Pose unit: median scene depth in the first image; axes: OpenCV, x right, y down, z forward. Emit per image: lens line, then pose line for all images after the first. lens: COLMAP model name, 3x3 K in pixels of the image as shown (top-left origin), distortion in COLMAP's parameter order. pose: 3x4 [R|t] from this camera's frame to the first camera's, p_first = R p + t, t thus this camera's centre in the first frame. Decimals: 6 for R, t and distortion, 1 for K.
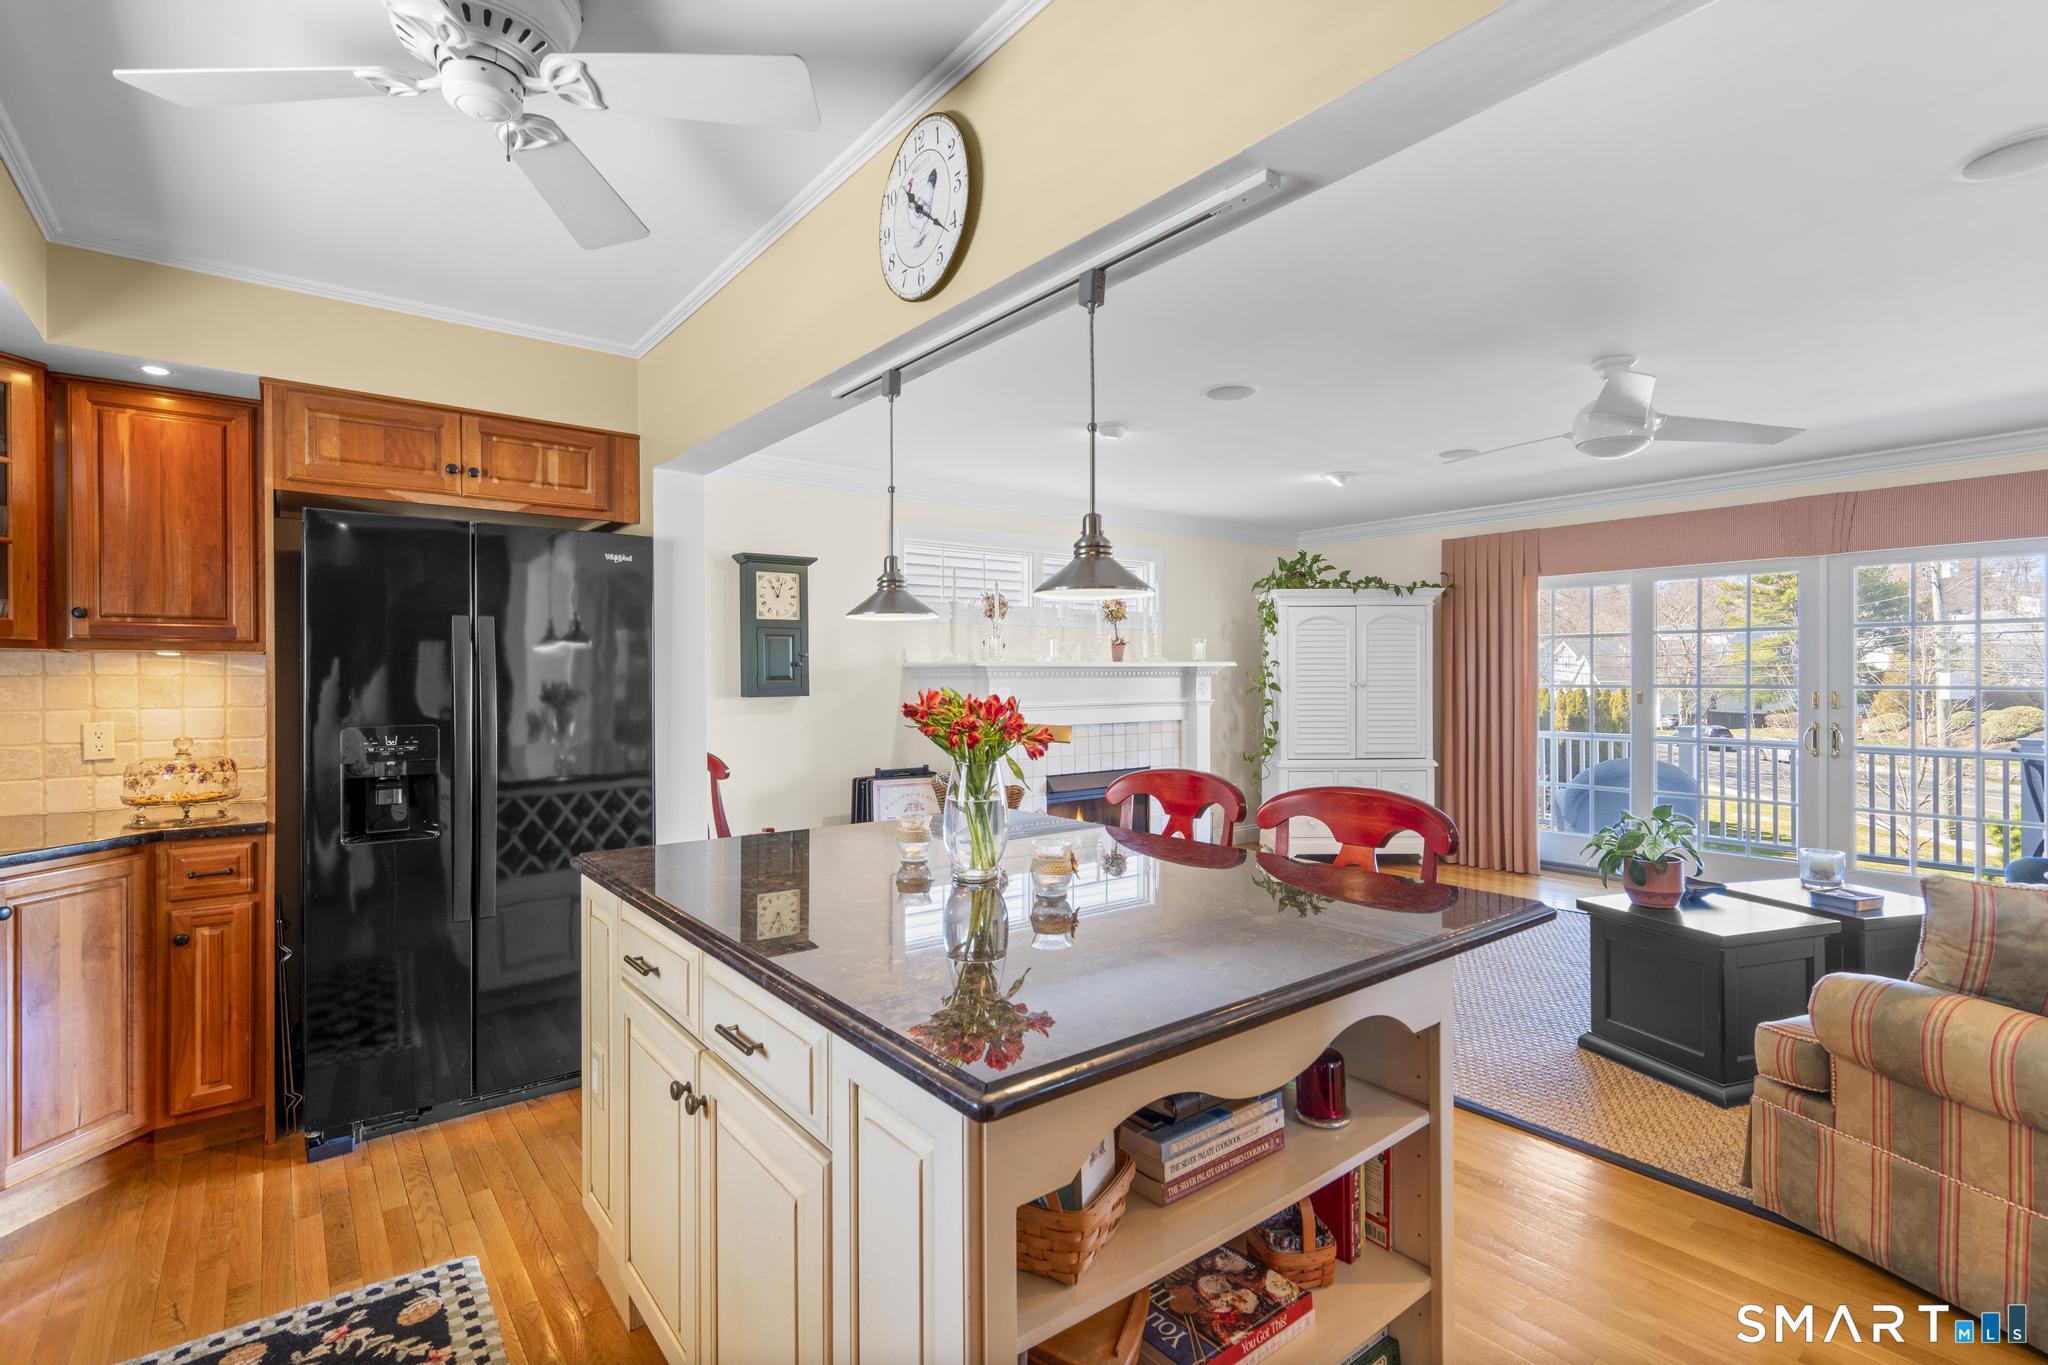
lens RADIAL K [[945.9, 0, 1029.0], [0, 945.9, 679.5], [0, 0, 1]] dist [-0.001007, 0.001370]
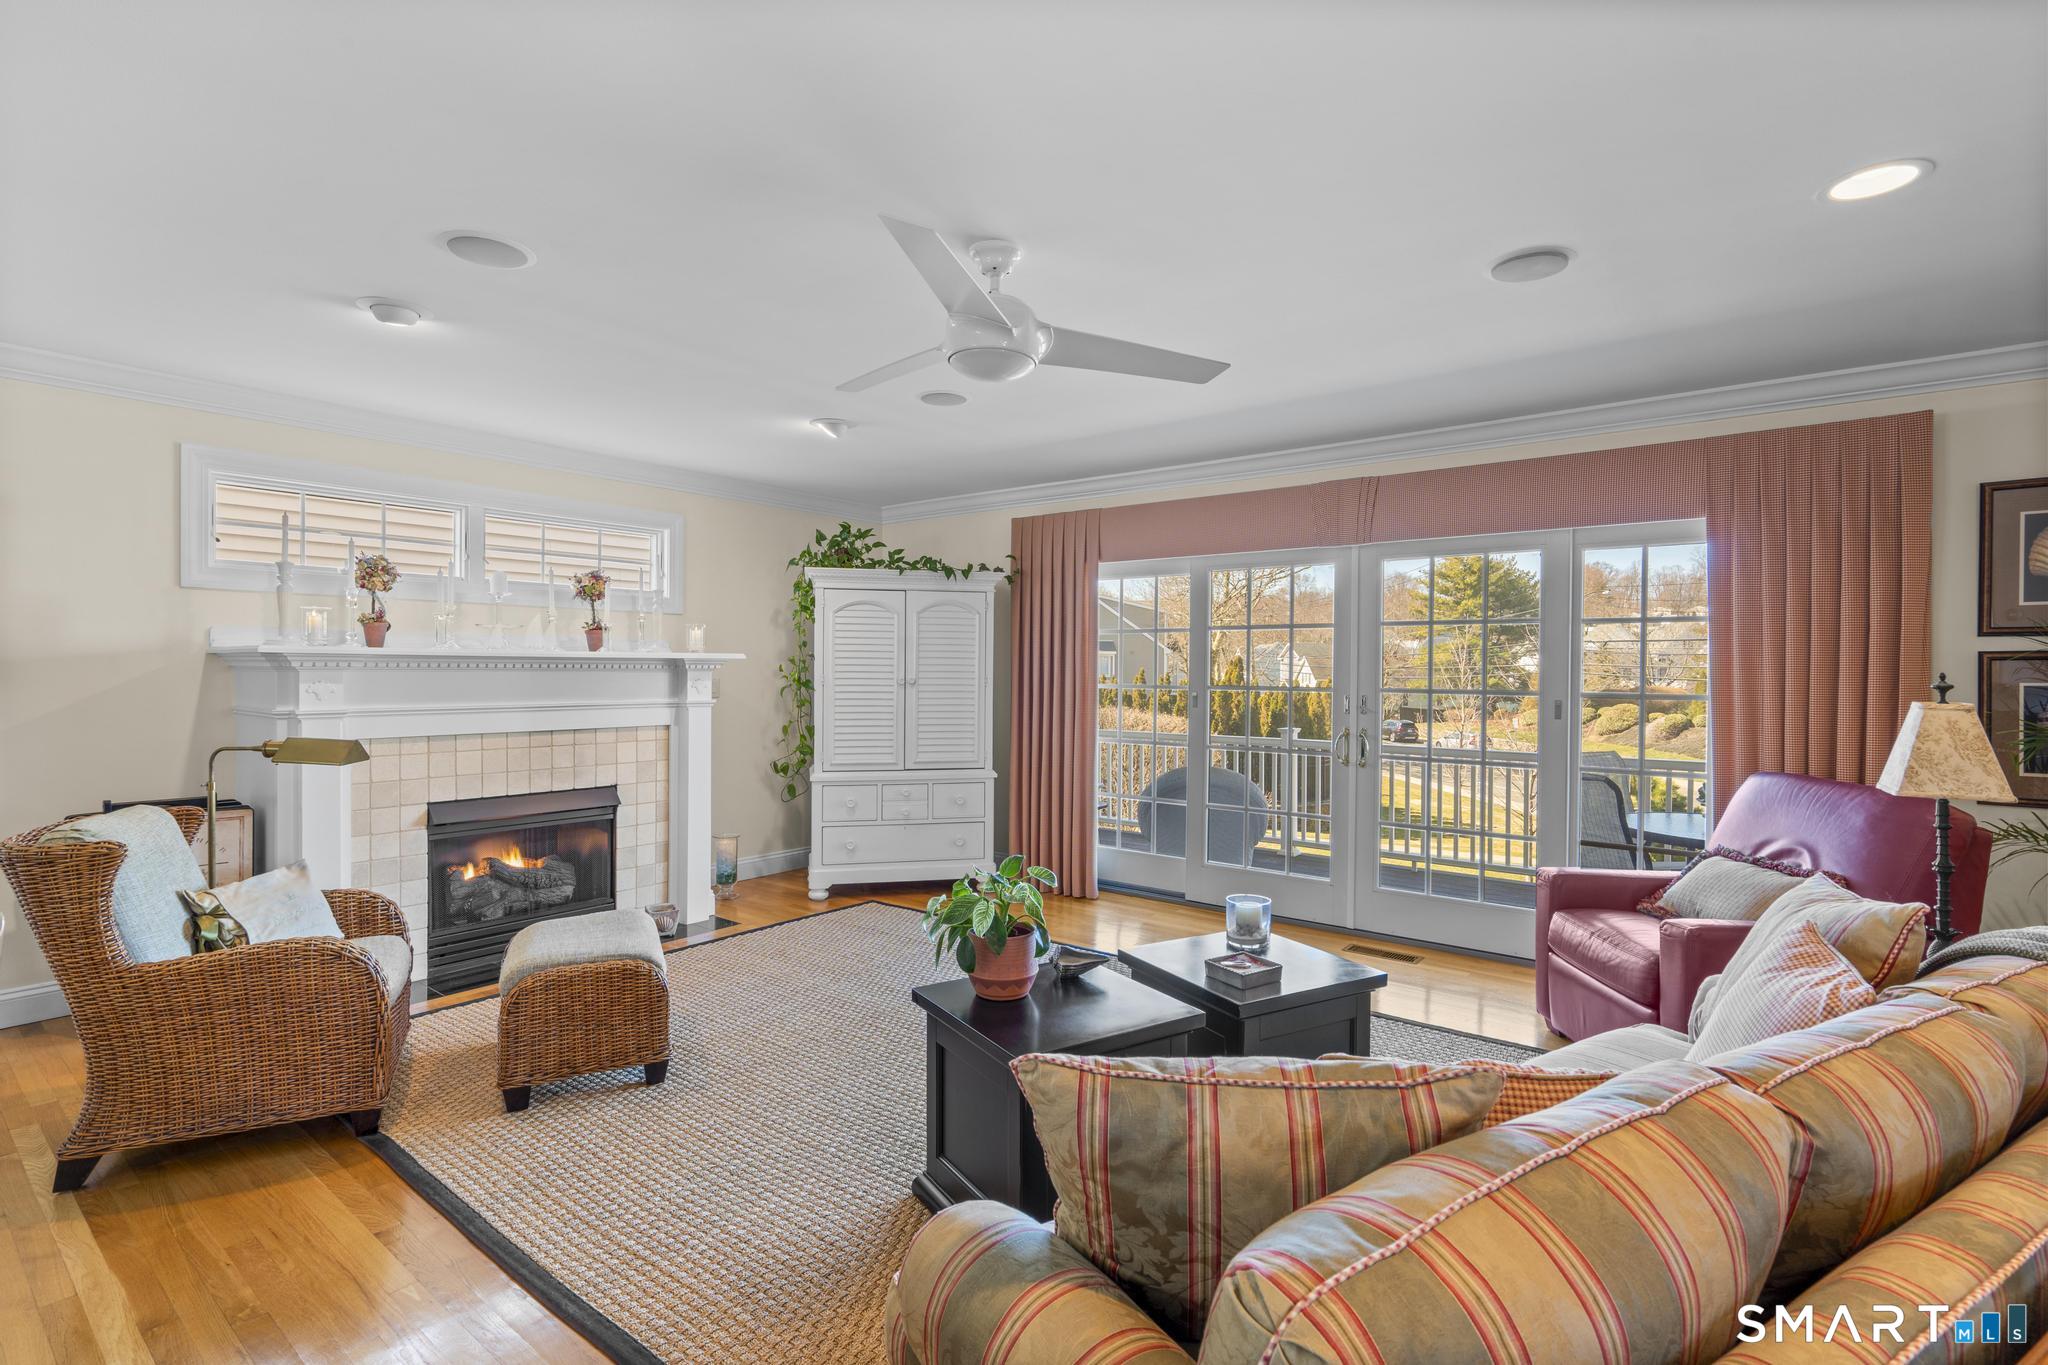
lens RADIAL K [[945.9, 0, 1021.8], [0, 945.9, 678.6], [0, 0, 1]] dist [-0.001007, 0.001370]
pose [[0.972916, 0.008589, 0.230997, 0.252283], [-0.009743, 0.999945, 0.003854, -0.002468], [-0.230952, -0.006000, 0.972947, 0.146961]]
